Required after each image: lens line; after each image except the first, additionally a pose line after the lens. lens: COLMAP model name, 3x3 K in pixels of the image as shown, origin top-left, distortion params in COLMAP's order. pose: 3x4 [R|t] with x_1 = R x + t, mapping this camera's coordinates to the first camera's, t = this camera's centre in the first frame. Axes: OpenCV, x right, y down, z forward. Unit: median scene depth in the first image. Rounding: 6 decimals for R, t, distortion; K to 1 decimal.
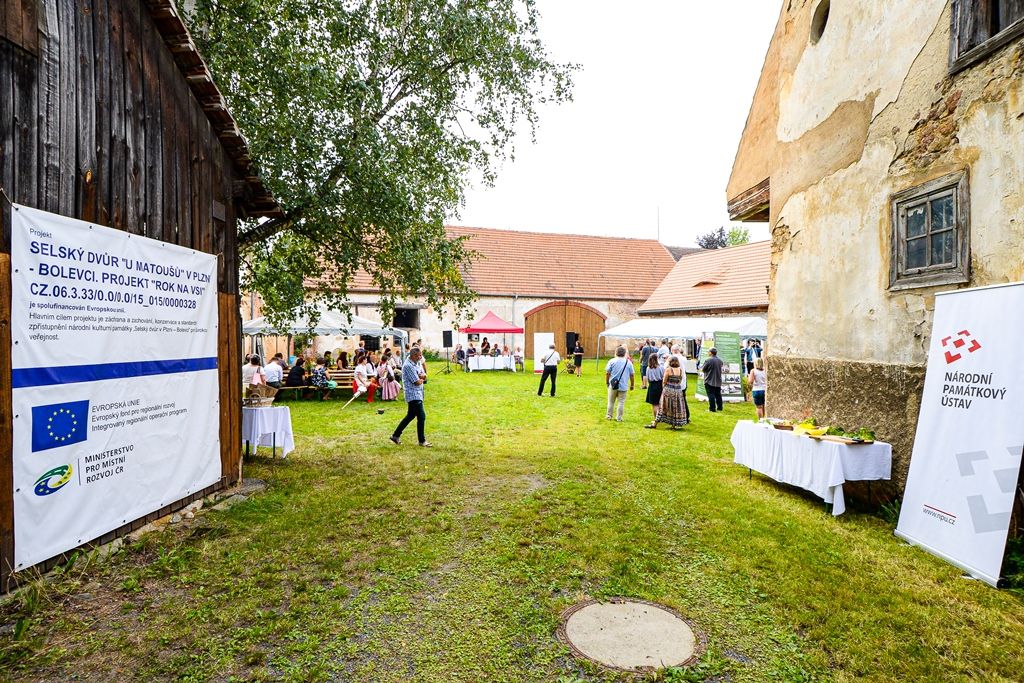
lens RADIAL K [[537.4, 0, 518.9], [0, 537.4, 339.2], [0, 0, 1]] dist [-0.005079, -0.004944]
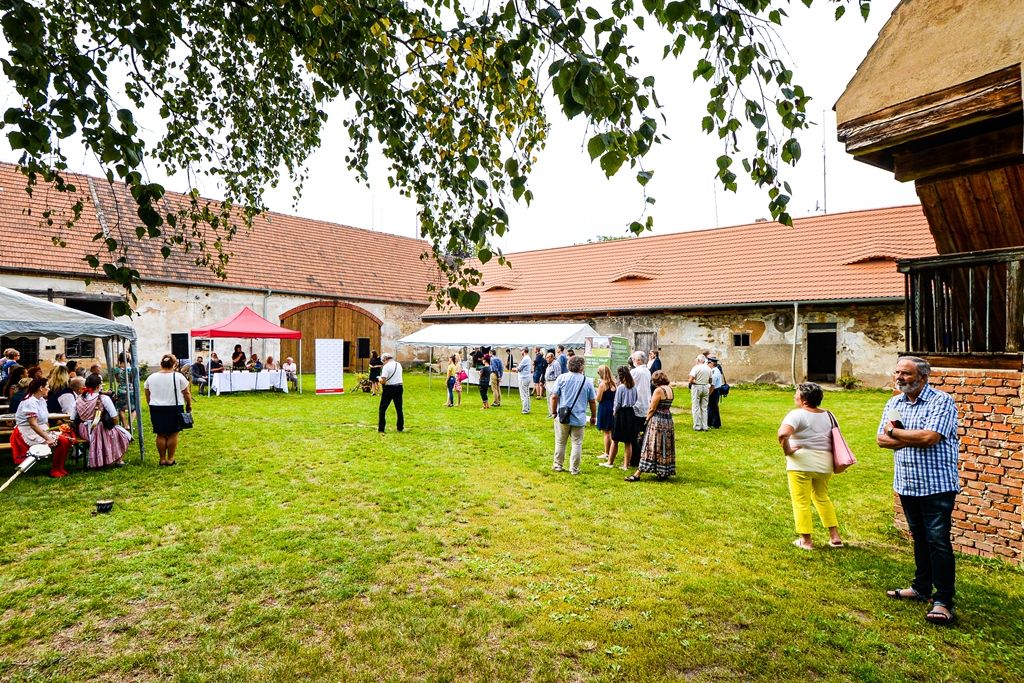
lens RADIAL K [[537.4, 0, 516.6], [0, 537.4, 344.6], [0, 0, 1]] dist [-0.005079, -0.004944]
pose [[0.876098, 0.007476, 0.482075, -0.081226], [-0.002407, 0.999935, -0.011133, 0.003384], [-0.482127, 0.008594, 0.876059, 0.211924]]
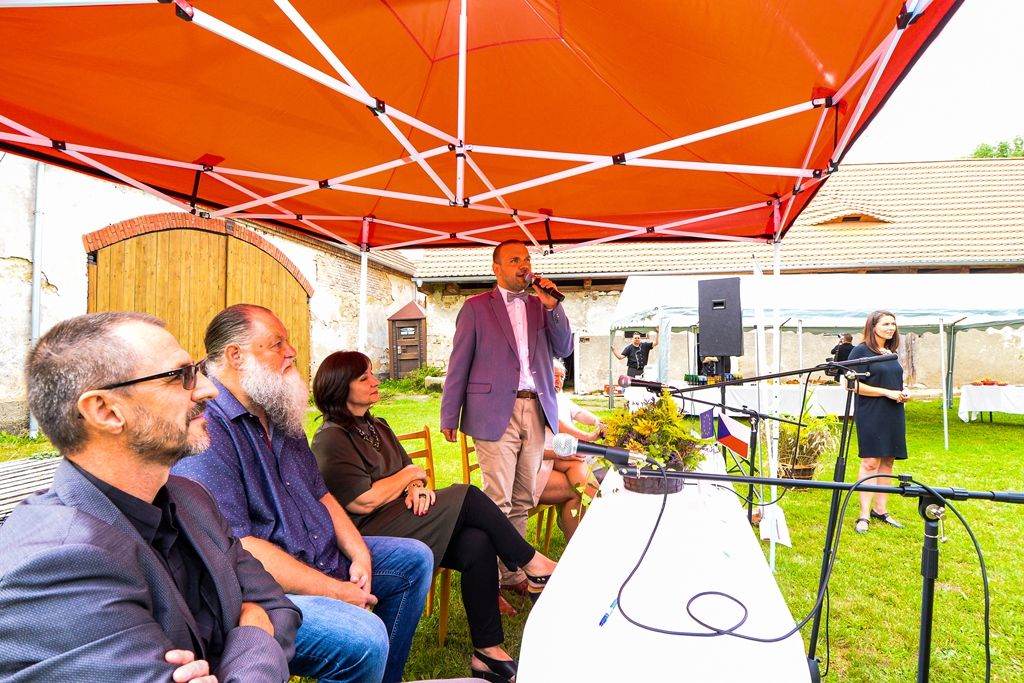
lens RADIAL K [[537.4, 0, 512.3], [0, 537.4, 345.2], [0, 0, 1]] dist [-0.005079, -0.004944]
pose [[0.506294, 0.007502, 0.862328, -0.121266], [0.023892, 0.999456, -0.022723, 0.012888], [-0.862030, 0.032107, 0.505840, 0.939083]]
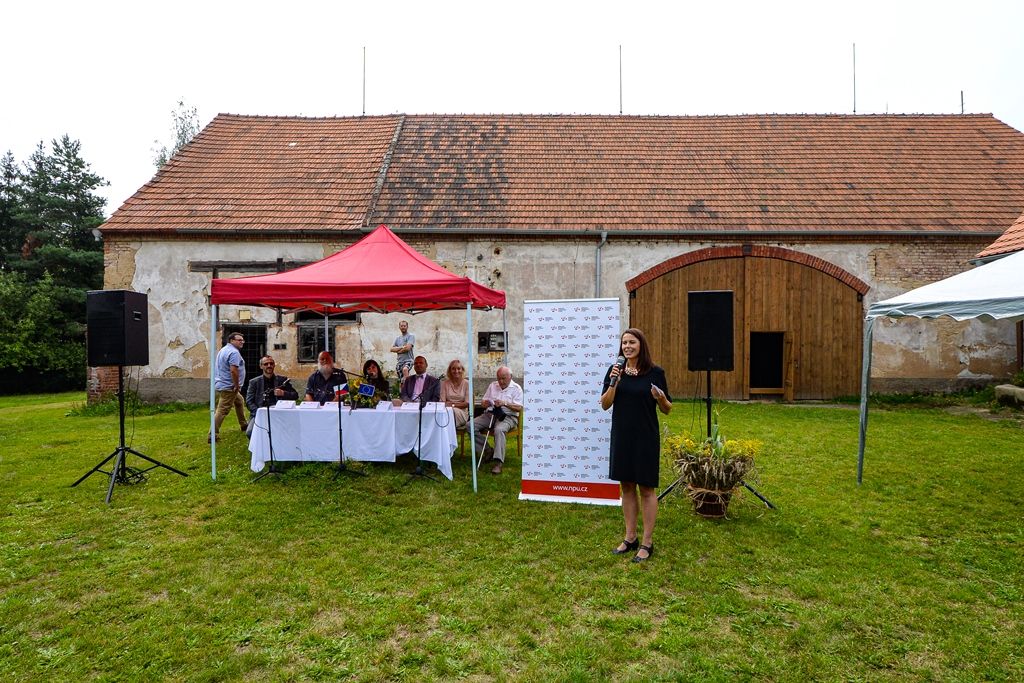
lens RADIAL K [[577.4, 0, 514.8], [0, 577.4, 346.1], [0, 0, 1]] dist [-0.002504, -0.002781]
pose [[0.940716, -0.003774, -0.339174, 0.096213], [-0.003206, 0.999795, -0.020016, 0.010402], [0.339180, 0.019916, 0.940511, 0.751172]]
